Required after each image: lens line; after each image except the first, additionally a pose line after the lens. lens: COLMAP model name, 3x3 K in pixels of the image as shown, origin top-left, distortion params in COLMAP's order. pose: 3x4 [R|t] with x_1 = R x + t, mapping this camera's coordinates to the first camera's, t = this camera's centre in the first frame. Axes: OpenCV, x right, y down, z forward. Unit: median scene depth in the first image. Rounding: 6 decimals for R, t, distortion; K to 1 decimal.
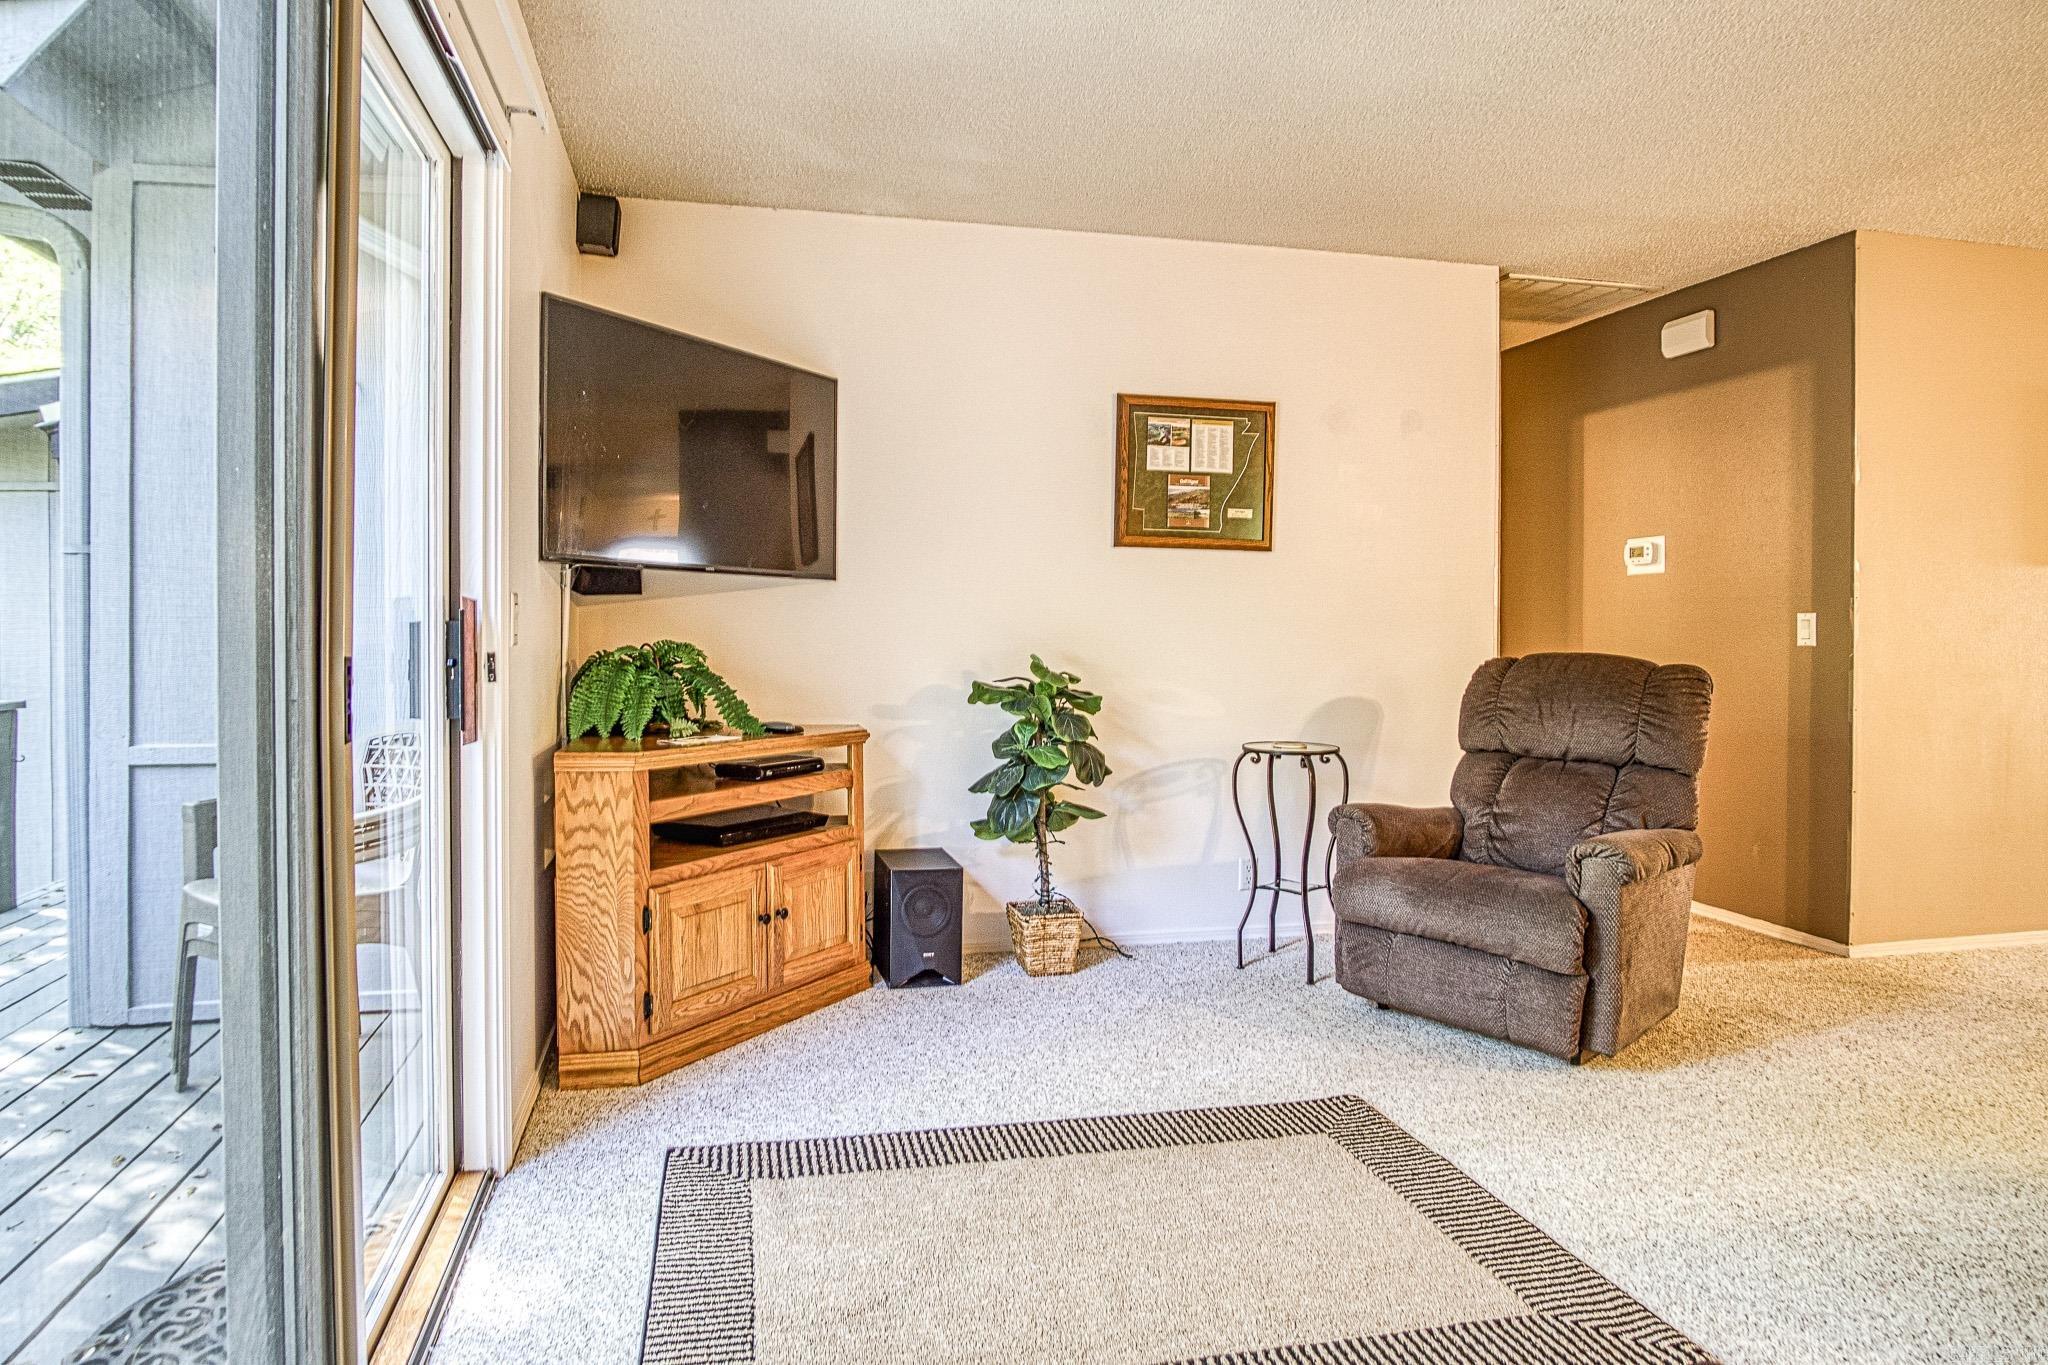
lens RADIAL K [[1085.1, 0, 1024.0], [0, 1085.1, 606.5], [0, 0, 1]] dist [-0.028452, 0.000488]
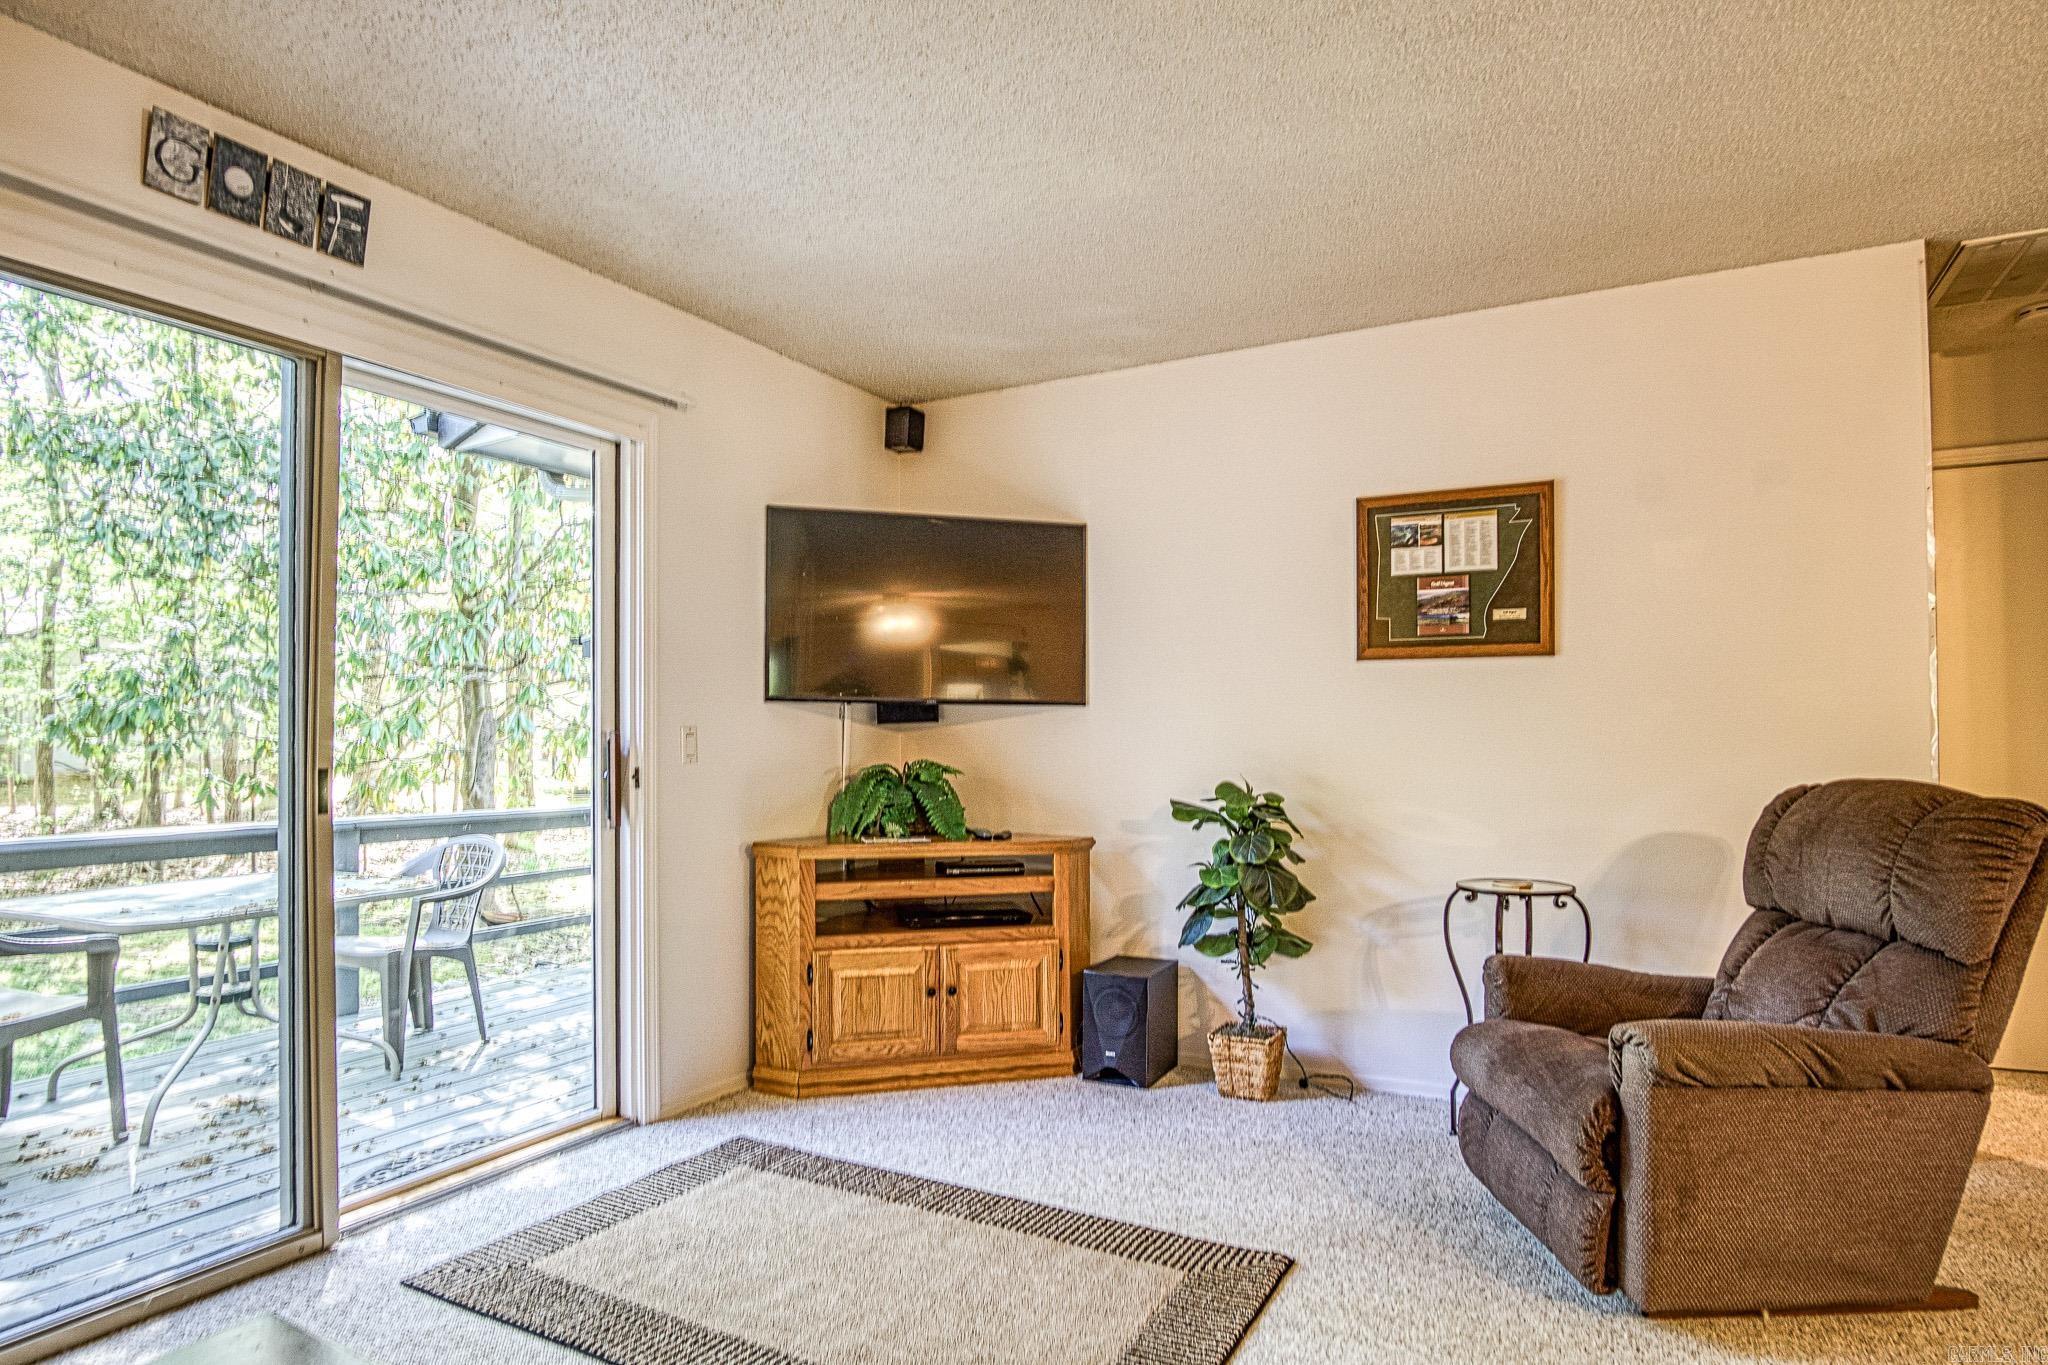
lens RADIAL K [[1104.4, 0, 1024.7], [0, 1104.4, 690.5], [0, 0, 1]] dist [-0.031139, 0.004639]
pose [[0.781974, -0.036314, -0.622253, 0.493367], [0.017757, 0.999194, -0.035997, -0.000065], [0.623059, 0.017099, 0.781988, 0.080020]]
